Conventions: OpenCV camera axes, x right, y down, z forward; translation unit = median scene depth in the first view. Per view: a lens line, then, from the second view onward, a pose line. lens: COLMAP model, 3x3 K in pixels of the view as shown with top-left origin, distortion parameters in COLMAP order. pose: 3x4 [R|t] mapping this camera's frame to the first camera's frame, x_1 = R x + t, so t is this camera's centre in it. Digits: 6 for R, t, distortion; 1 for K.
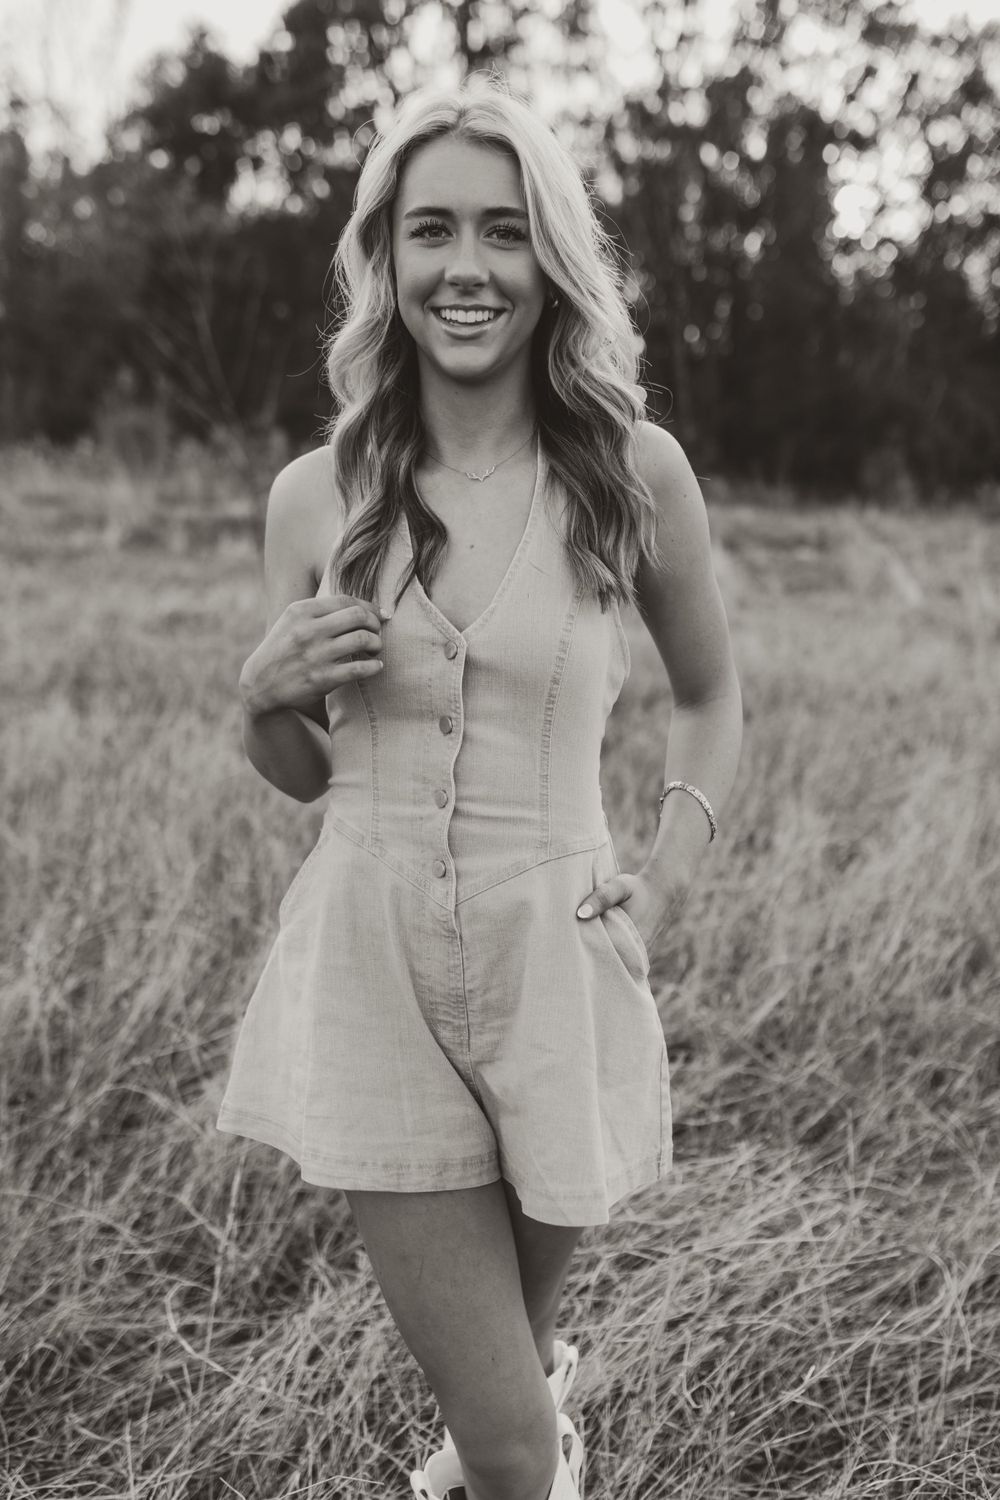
lens RADIAL K [[1429.0, 0, 500.0], [0, 1429.0, 750.0], [0, 0, 1]] dist [0.005565, -0.015840]
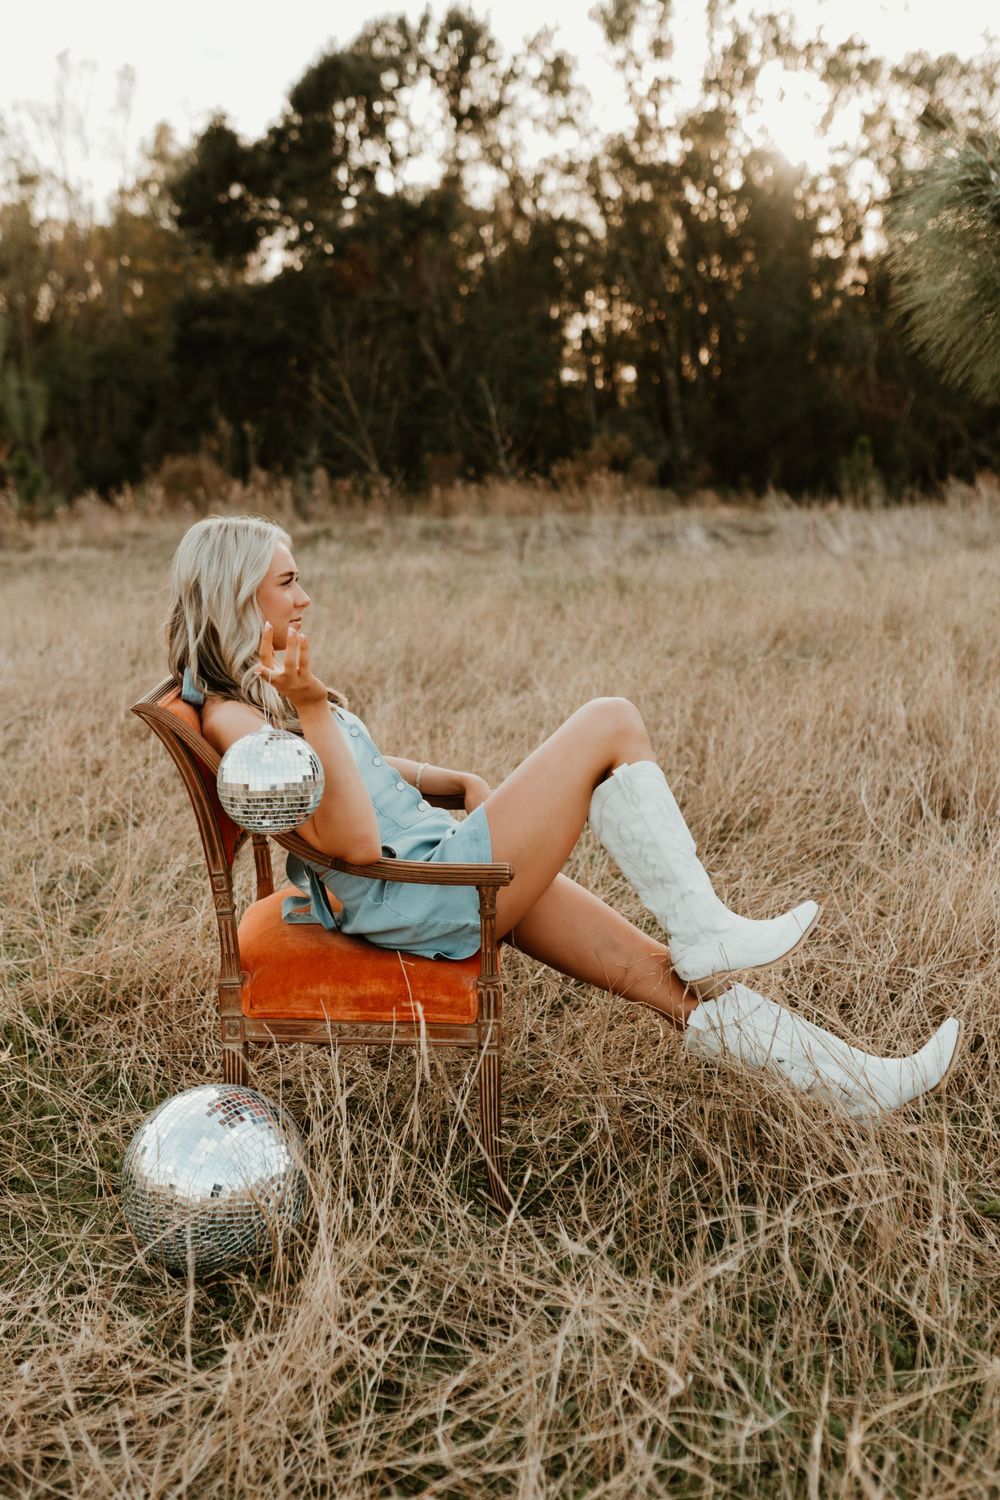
lens RADIAL K [[1516.3, 0, 500.0], [0, 1516.3, 750.0], [0, 0, 1]] dist [0.000838, -0.001848]
pose [[0.998514, -0.054268, -0.005002, -0.011482], [0.054049, 0.997865, -0.036649, 0.033964], [0.006980, 0.036324, 0.999316, -0.127075]]
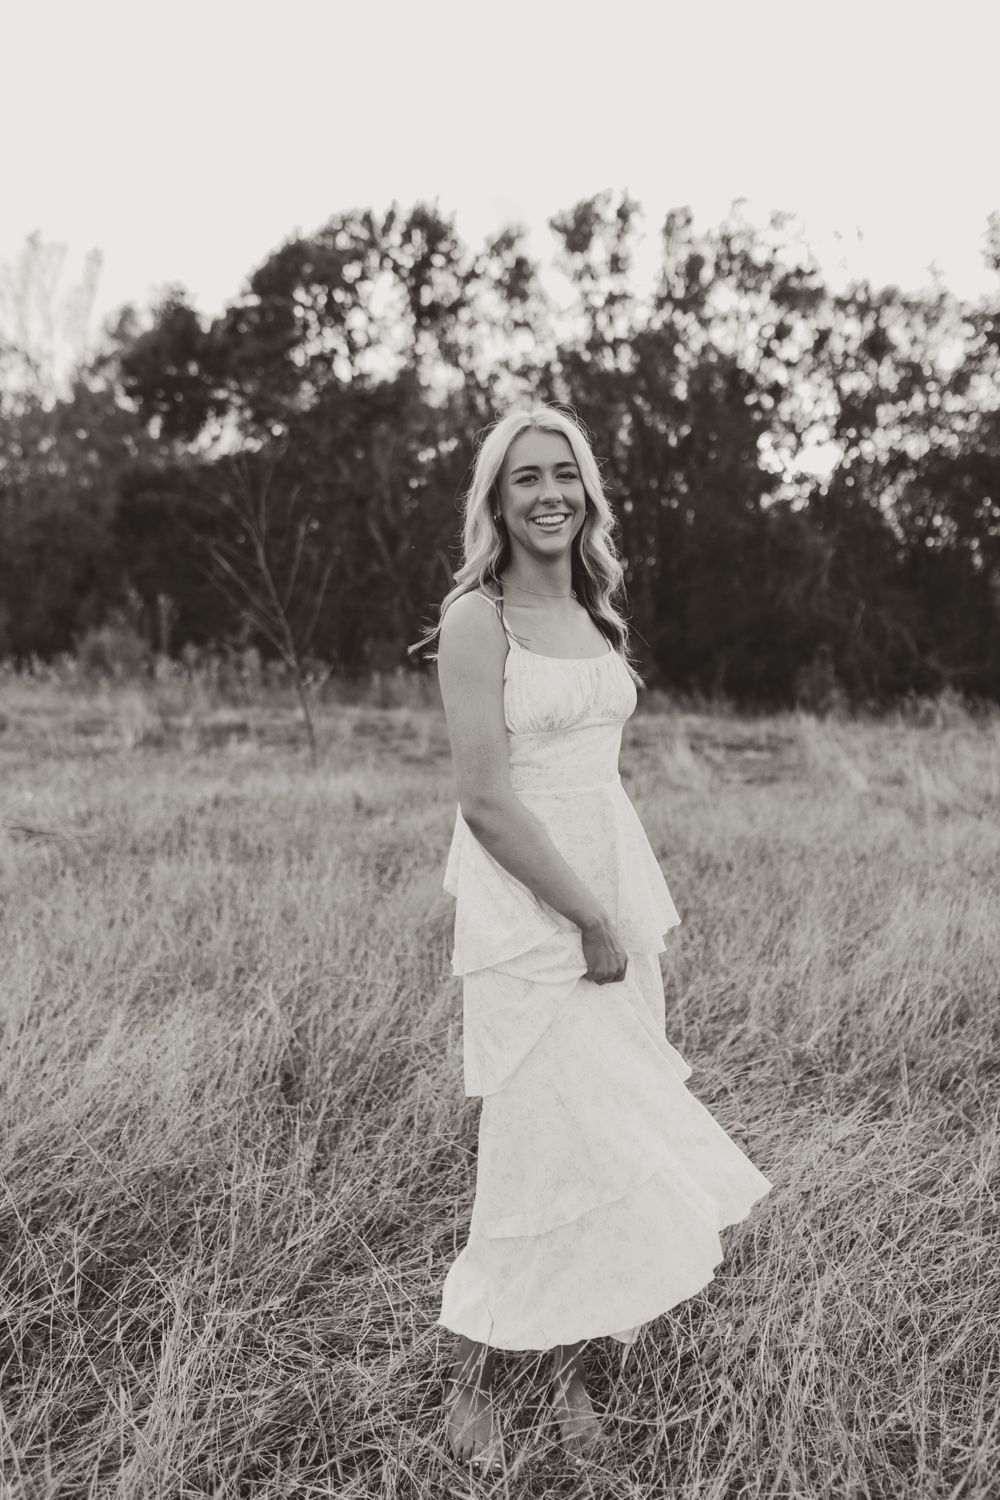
lens RADIAL K [[1429.0, 0, 500.0], [0, 1429.0, 750.0], [0, 0, 1]] dist [0.005565, -0.015840]
pose [[0.998832, -0.005816, 0.047976, -0.014588], [0.013004, 0.988463, -0.150905, 0.009411], [-0.046545, 0.151353, 0.987383, -0.030137]]
